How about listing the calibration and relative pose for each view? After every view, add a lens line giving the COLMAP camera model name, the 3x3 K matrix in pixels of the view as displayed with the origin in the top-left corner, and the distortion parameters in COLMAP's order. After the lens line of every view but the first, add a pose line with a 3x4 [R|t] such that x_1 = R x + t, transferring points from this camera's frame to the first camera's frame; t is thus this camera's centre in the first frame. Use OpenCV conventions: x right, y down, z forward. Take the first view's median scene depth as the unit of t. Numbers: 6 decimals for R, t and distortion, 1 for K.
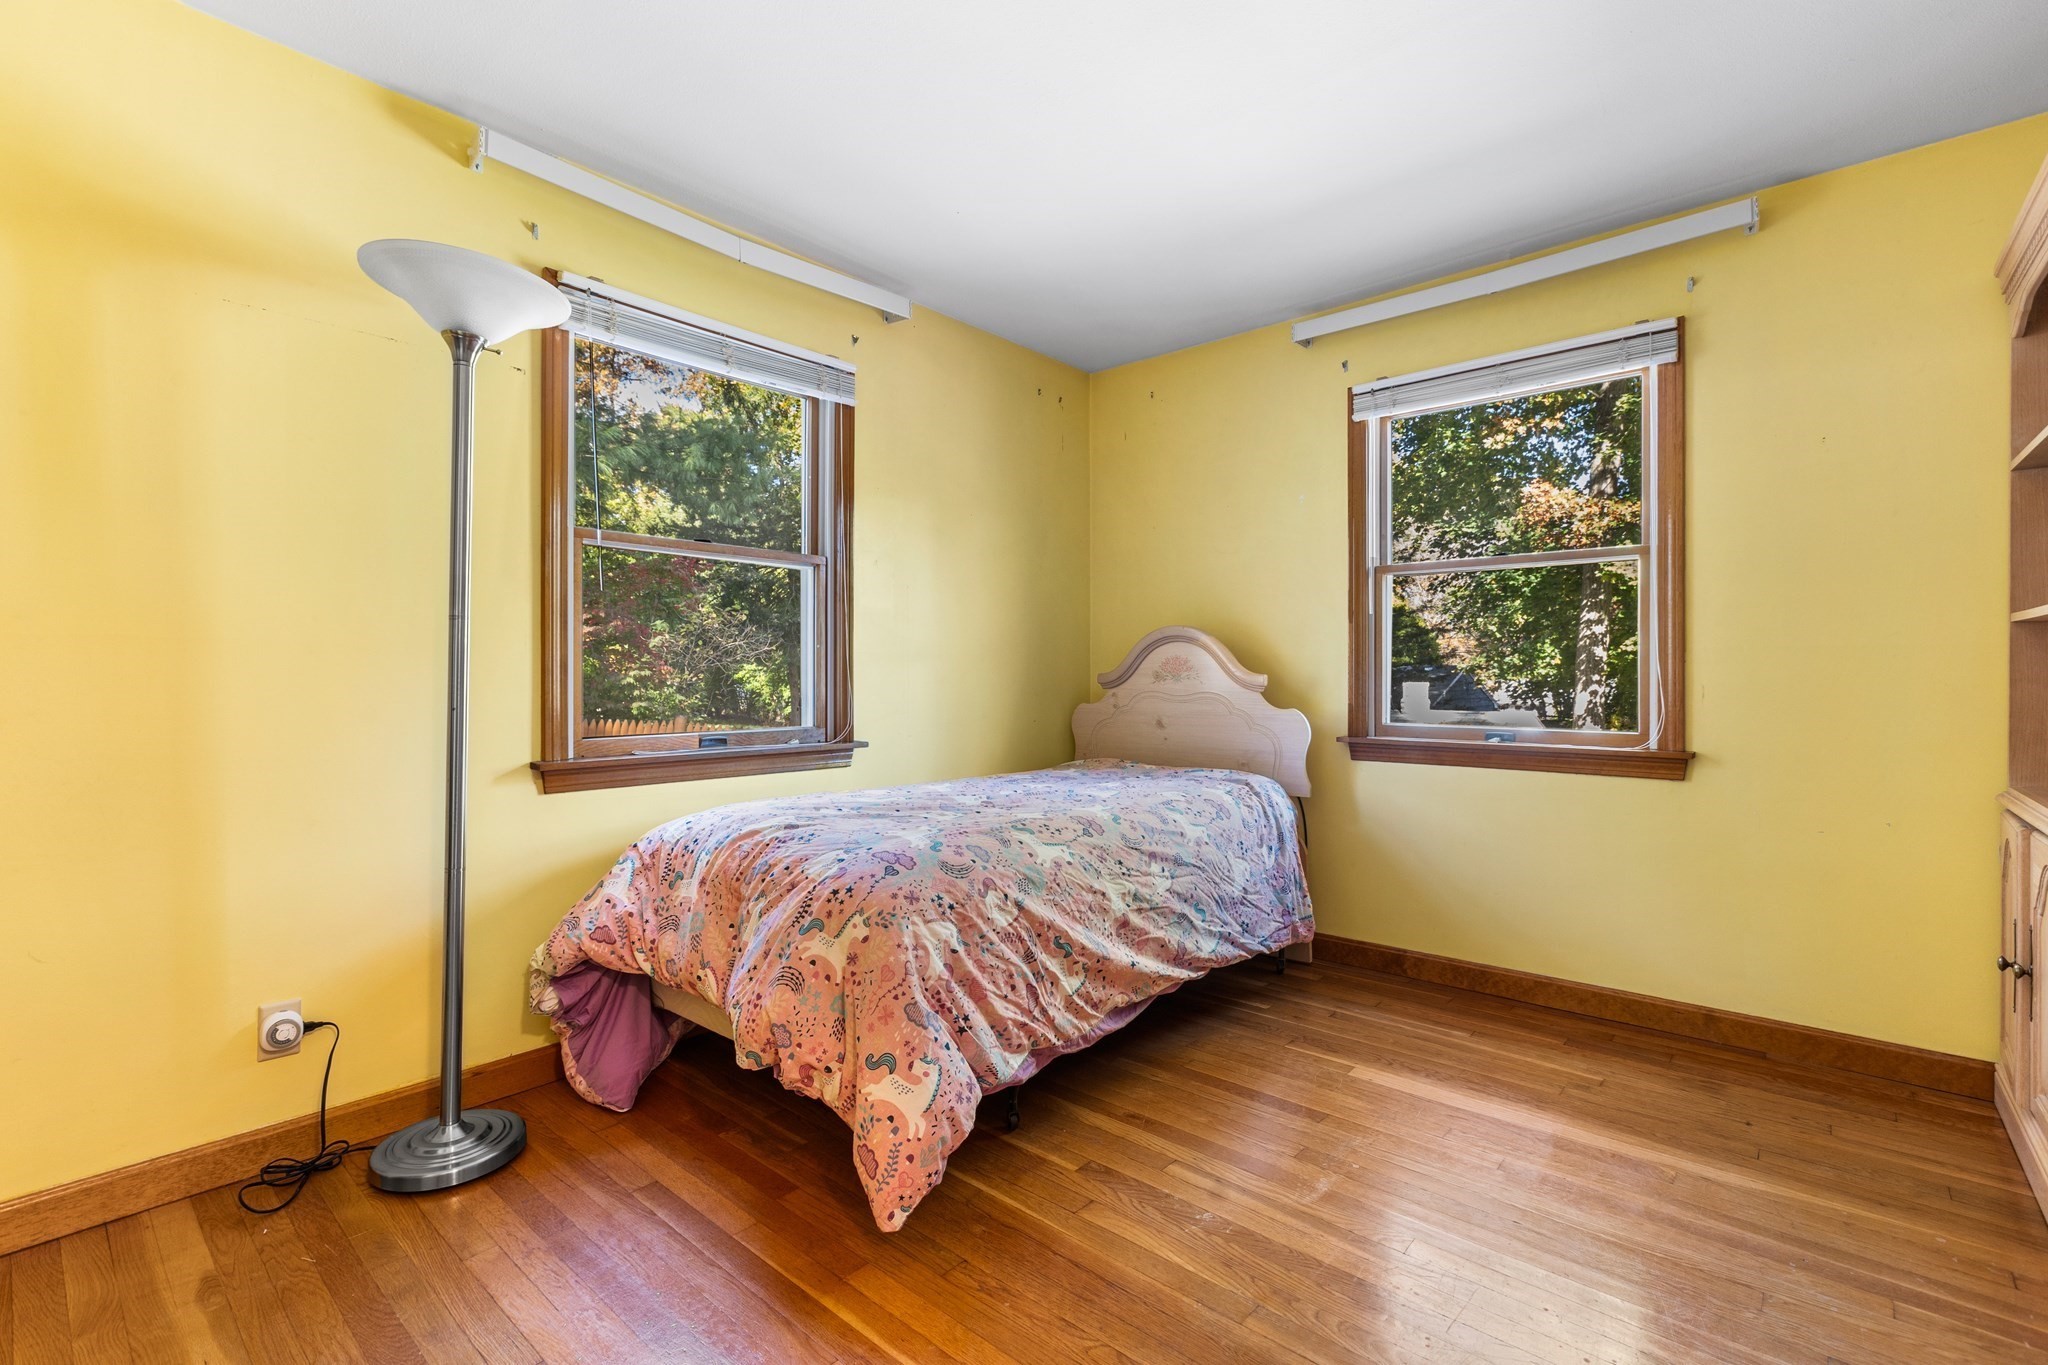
lens RADIAL K [[937.3, 0, 1011.6], [0, 937.3, 679.6], [0, 0, 1]] dist [-0.003436, 0.007595]
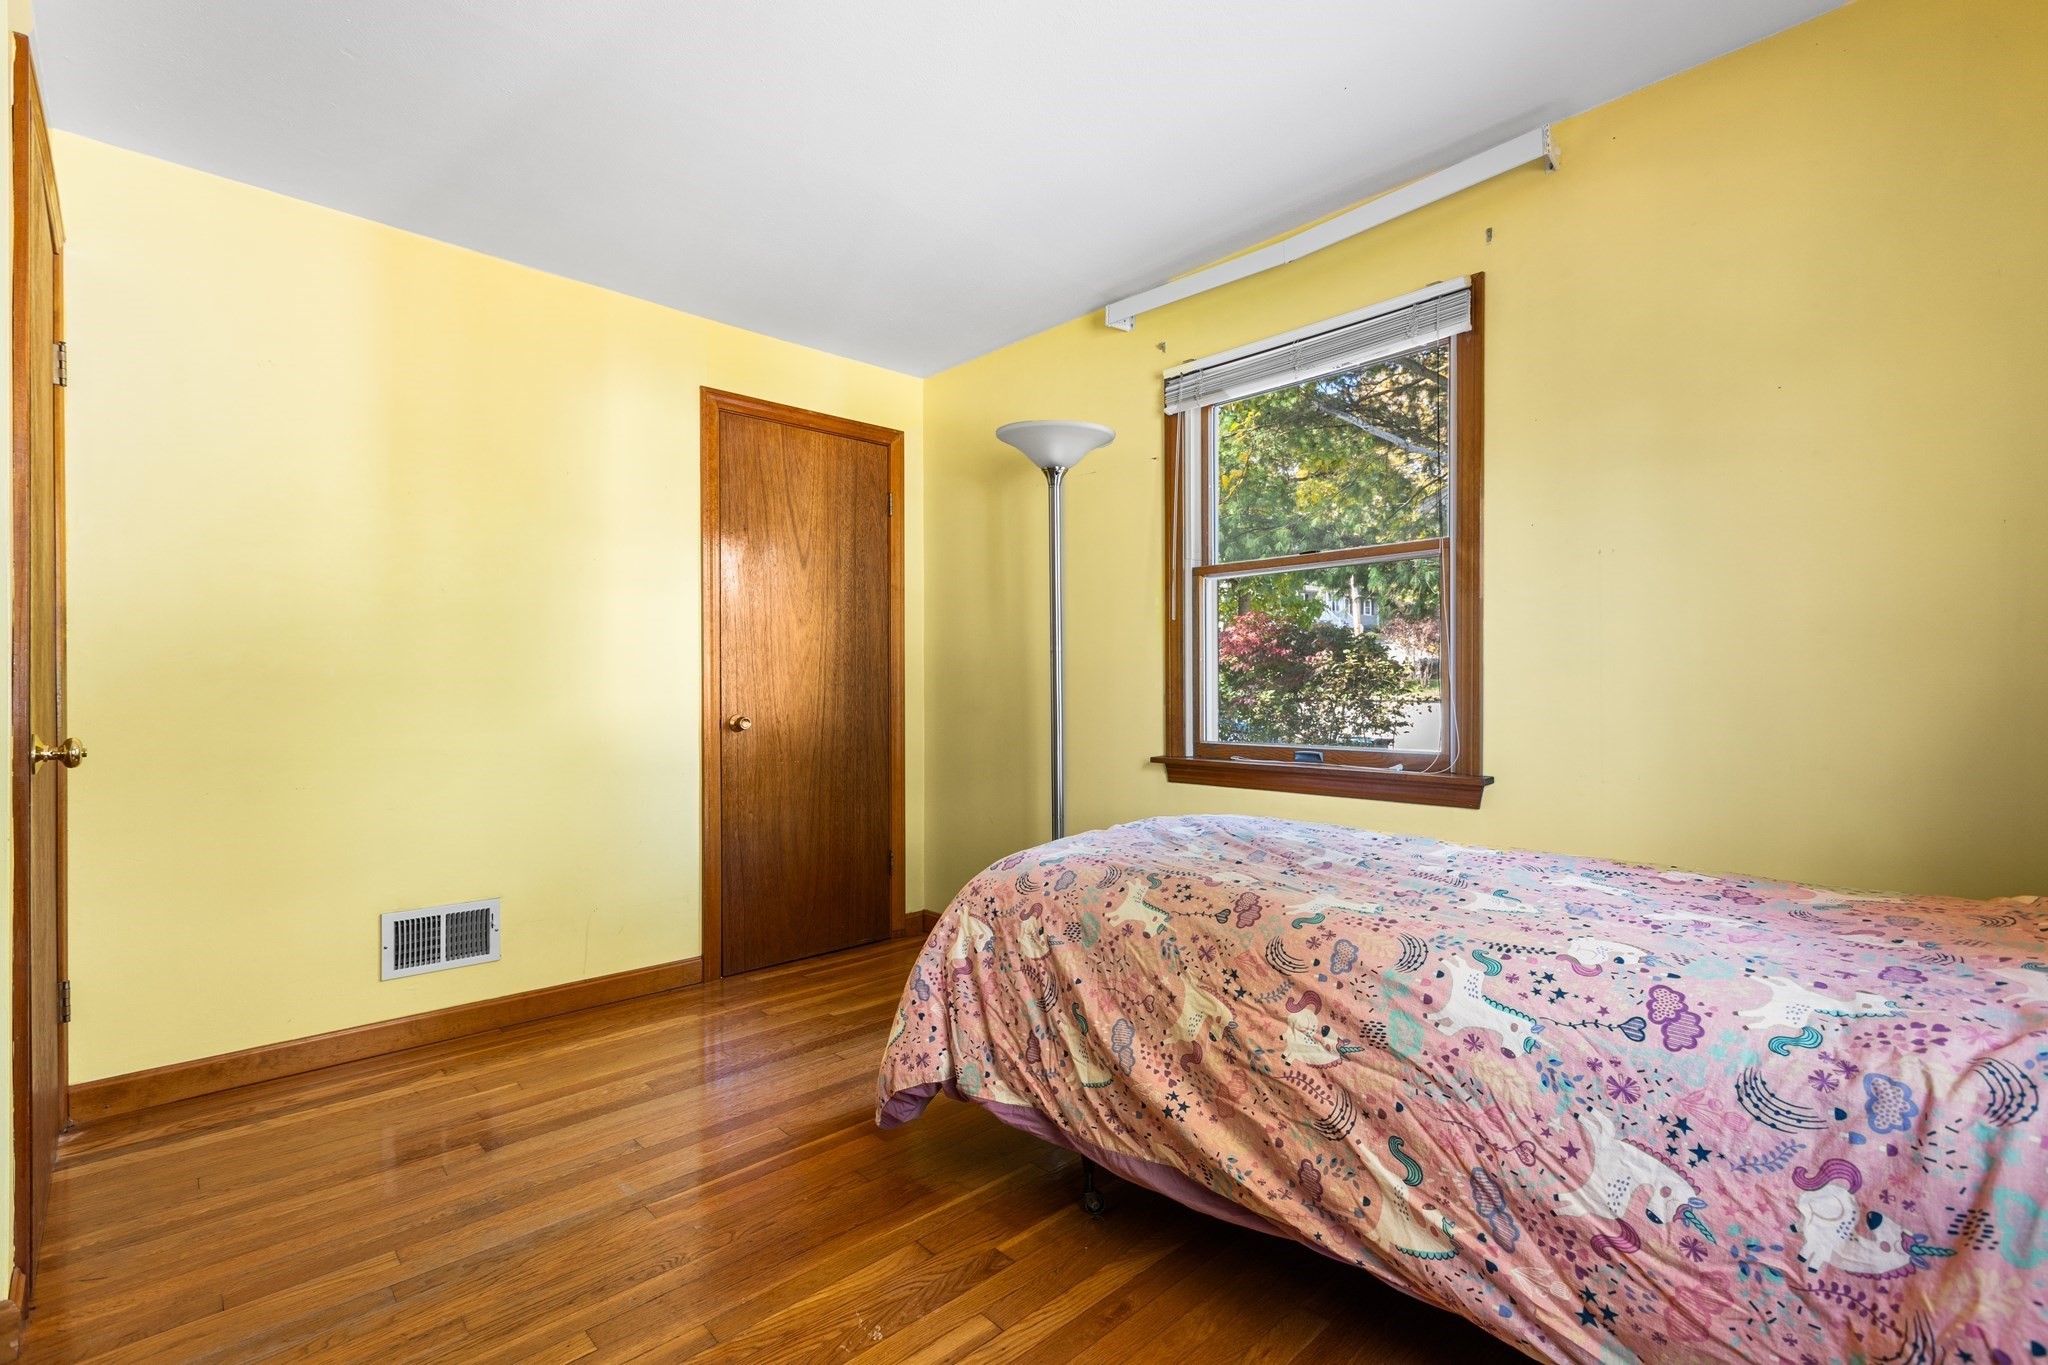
lens RADIAL K [[937.3, 0, 1011.6], [0, 937.3, 679.6], [0, 0, 1]] dist [-0.003436, 0.007595]
pose [[-0.104879, -0.010104, -0.994434, 0.796976], [-0.000282, 0.999949, -0.010130, -0.004156], [0.994485, -0.000782, -0.104877, 0.928984]]
